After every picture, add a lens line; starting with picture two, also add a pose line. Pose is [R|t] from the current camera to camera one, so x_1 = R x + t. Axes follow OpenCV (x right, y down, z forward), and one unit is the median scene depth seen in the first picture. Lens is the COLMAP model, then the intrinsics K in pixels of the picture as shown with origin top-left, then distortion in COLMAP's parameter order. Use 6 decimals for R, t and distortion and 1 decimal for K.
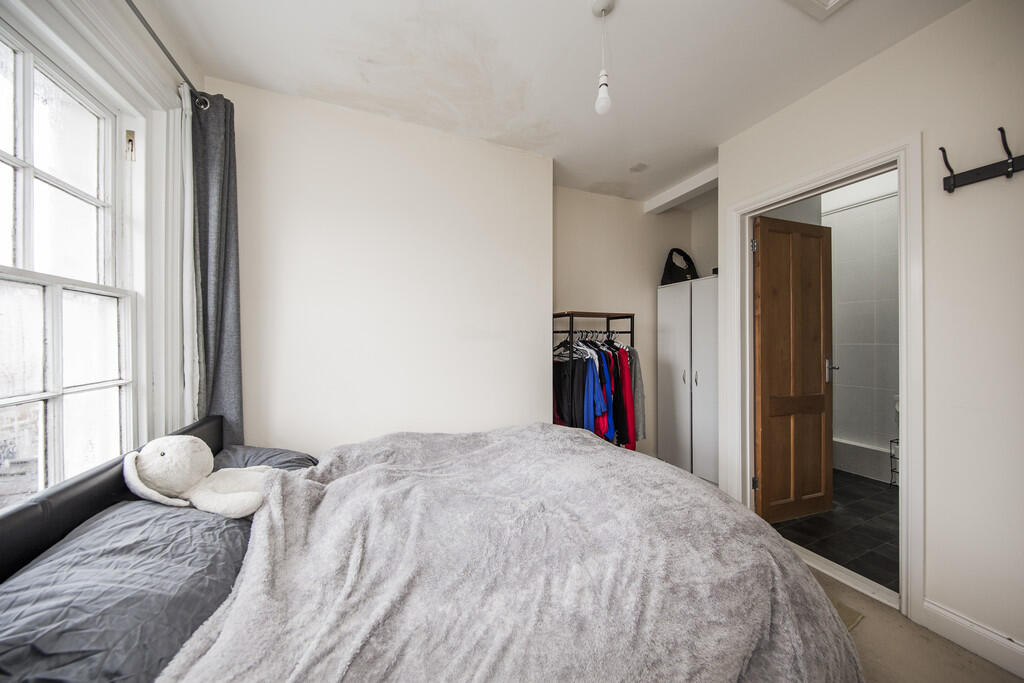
lens RADIAL K [[330.0, 0, 512.0], [0, 330.0, 341.5], [0, 0, 1]] dist [-0.000153, -0.000020]
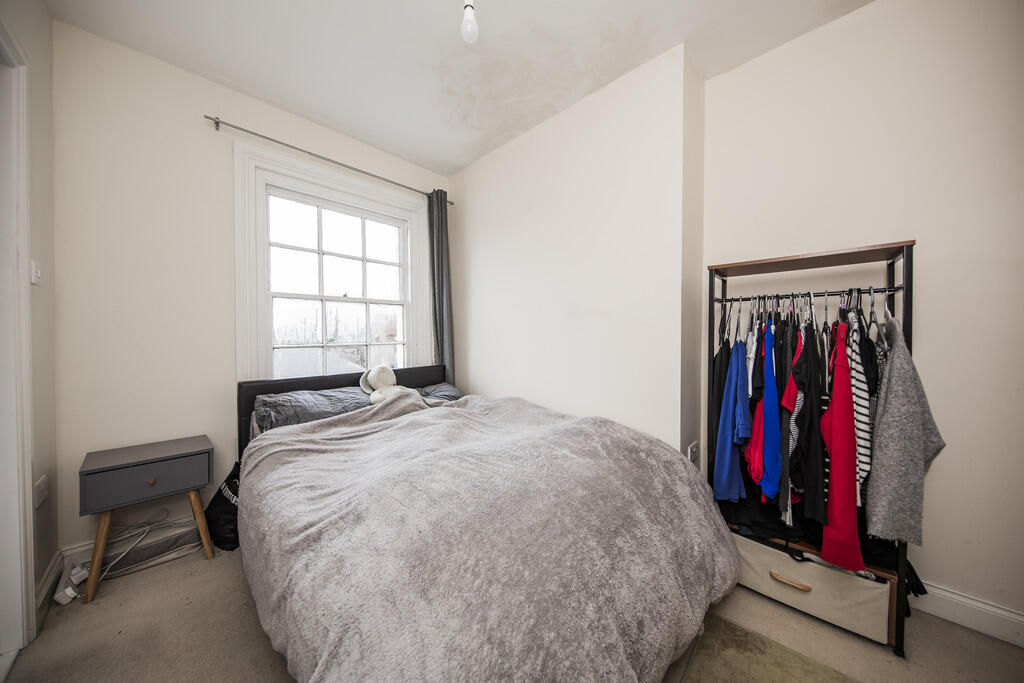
lens RADIAL K [[330.0, 0, 512.0], [0, 330.0, 341.5], [0, 0, 1]] dist [-0.000153, -0.000020]
pose [[0.412242, 0.019575, -0.910864, 0.953999], [-0.002189, 0.999788, 0.020496, 0.055840], [0.911072, -0.006456, 0.412198, 0.609905]]
